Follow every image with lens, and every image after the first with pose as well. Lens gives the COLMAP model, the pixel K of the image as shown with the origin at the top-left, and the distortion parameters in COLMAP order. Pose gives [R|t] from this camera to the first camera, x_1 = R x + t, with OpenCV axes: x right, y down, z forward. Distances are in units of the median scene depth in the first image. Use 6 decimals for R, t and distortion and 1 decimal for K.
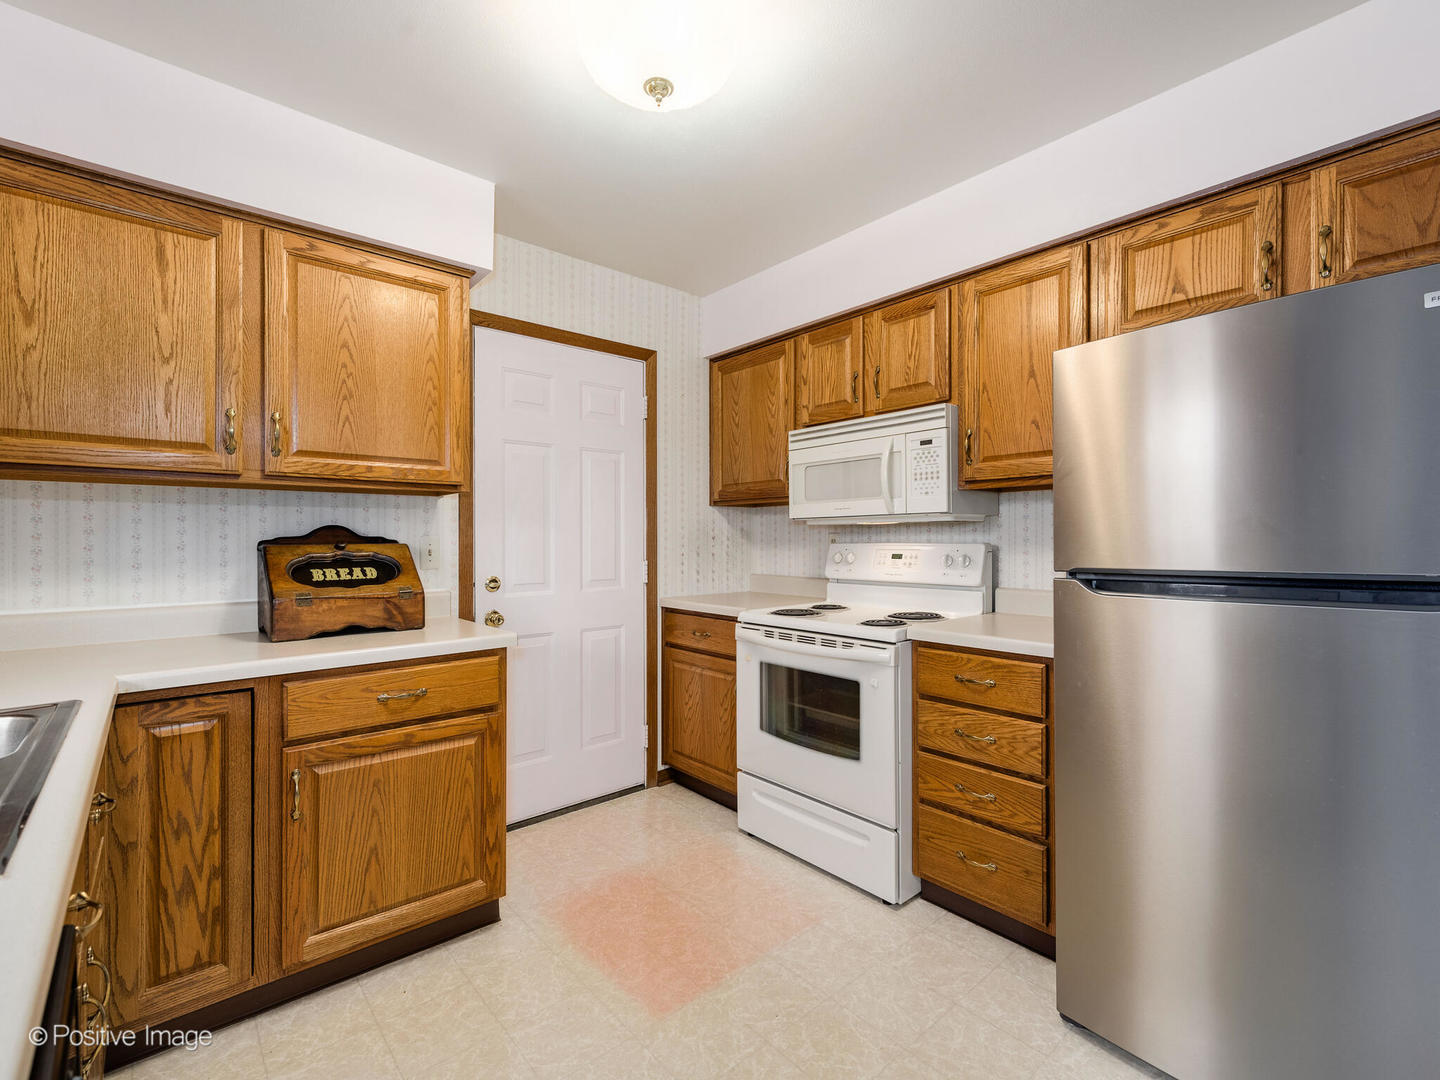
lens RADIAL K [[648.6, 0, 701.4], [0, 648.6, 537.4], [0, 0, 1]] dist [0.000830, 0.000422]
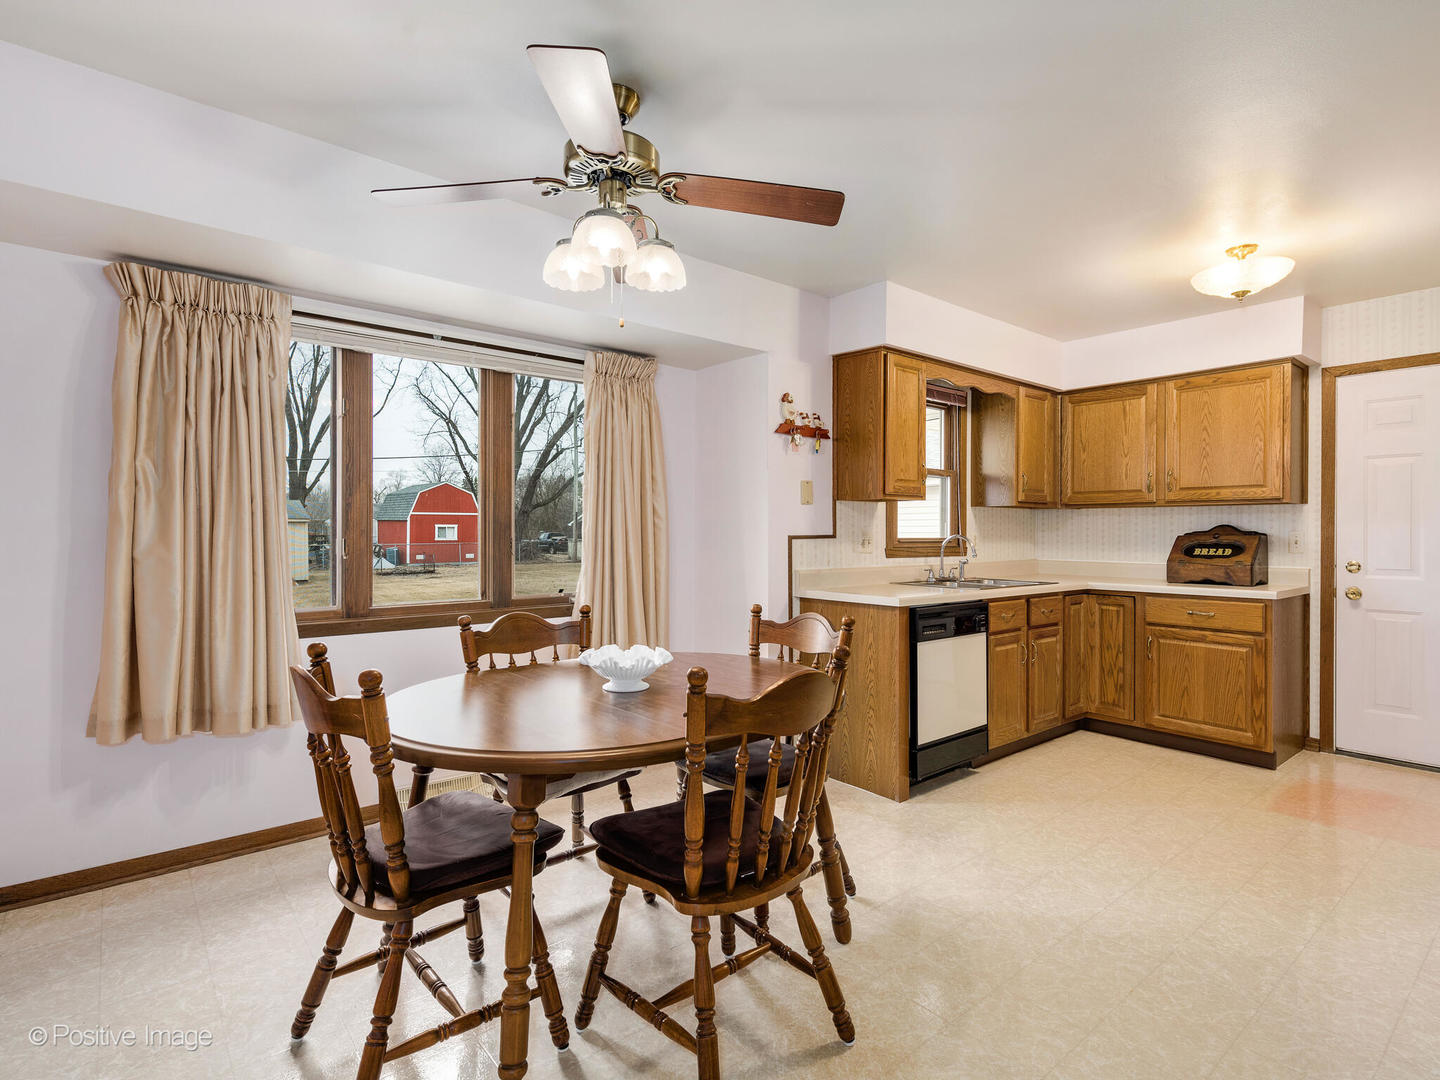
lens RADIAL K [[727.7, 0, 720.0], [0, 727.7, 540.0], [0, 0, 1]] dist [0.001052, 0.000280]
pose [[-0.018333, 0.015517, -0.999712, 1.526410], [-0.000834, 0.999879, 0.015535, -0.007233], [0.999832, 0.001118, -0.018317, -0.343745]]
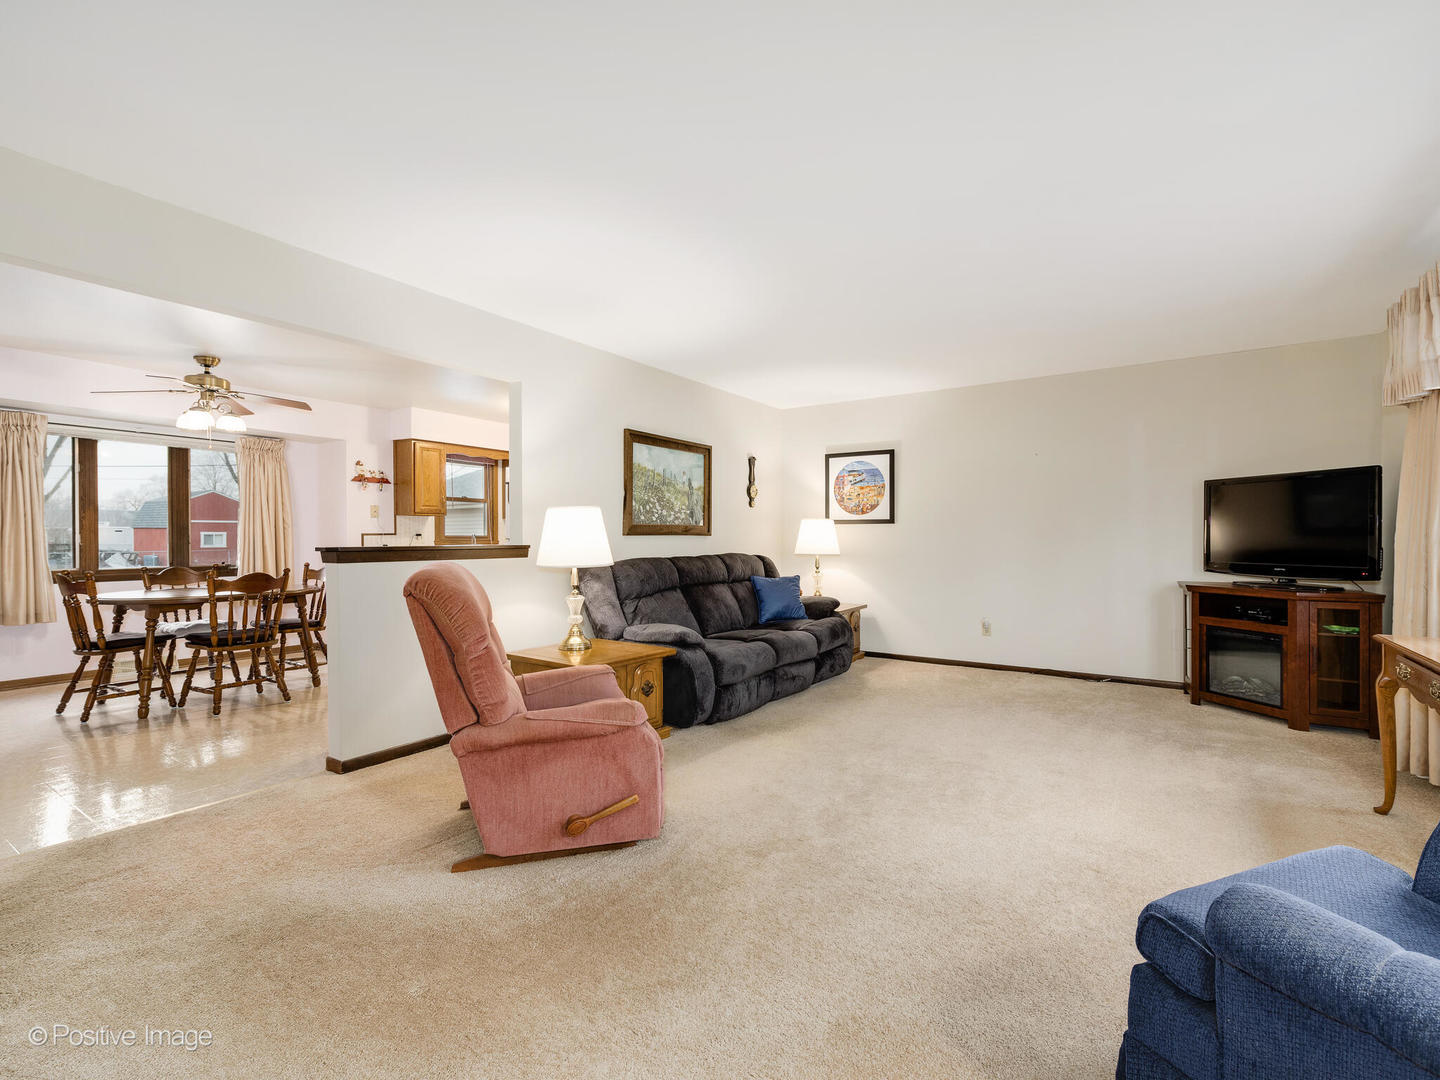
lens RADIAL K [[655.1, 0, 719.3], [0, 655.1, 547.2], [0, 0, 1]] dist [-0.000731, 0.000847]
pose [[0.265140, 0.015855, -0.964080, 3.530078], [0.002250, 0.999852, 0.017062, 0.031791], [0.964207, -0.006693, 0.265065, 0.781448]]
